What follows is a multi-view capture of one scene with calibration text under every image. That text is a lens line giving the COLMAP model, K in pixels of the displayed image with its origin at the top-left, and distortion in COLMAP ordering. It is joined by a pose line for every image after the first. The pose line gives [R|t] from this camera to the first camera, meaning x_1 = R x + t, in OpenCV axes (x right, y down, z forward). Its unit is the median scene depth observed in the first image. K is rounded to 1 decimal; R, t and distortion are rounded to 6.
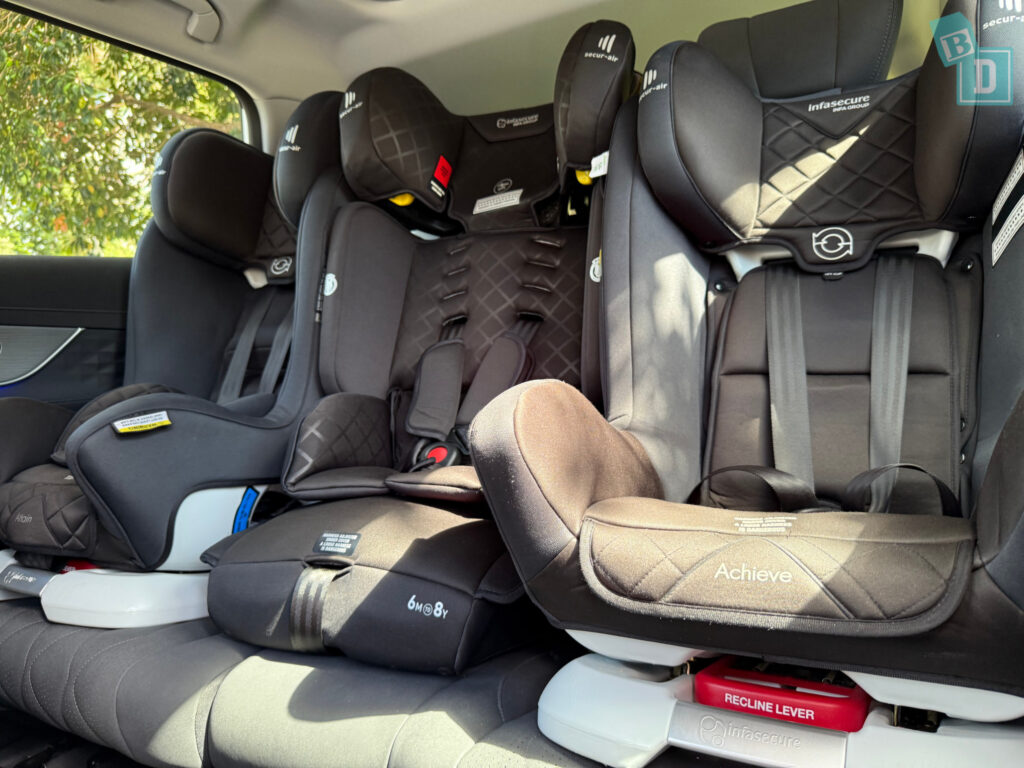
lens RADIAL K [[721.2, 0, 512.0], [0, 721.2, 384.0], [0, 0, 1]] dist [0.039991, -0.050501]
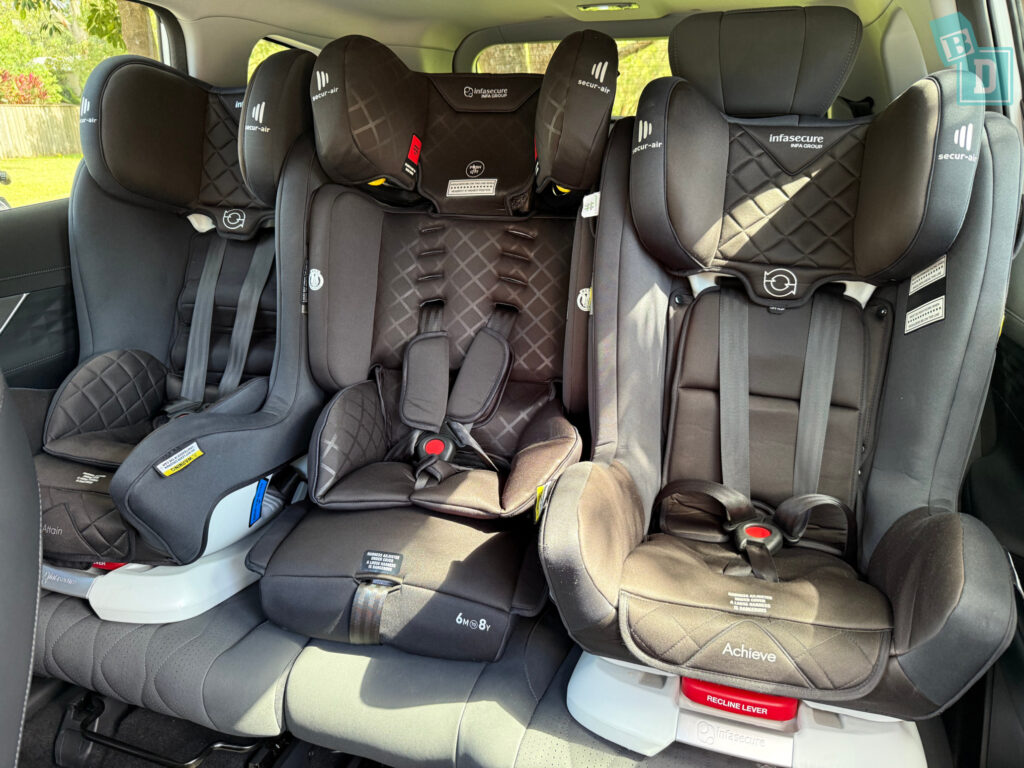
lens RADIAL K [[712.9, 0, 512.0], [0, 712.9, 384.0], [0, 0, 1]] dist [0.100743, -0.149959]
pose [[0.981849, -0.032615, 0.186838, -0.205150], [-0.022229, 0.958526, 0.284138, -0.345255], [-0.188356, -0.283134, 0.940403, -0.069361]]
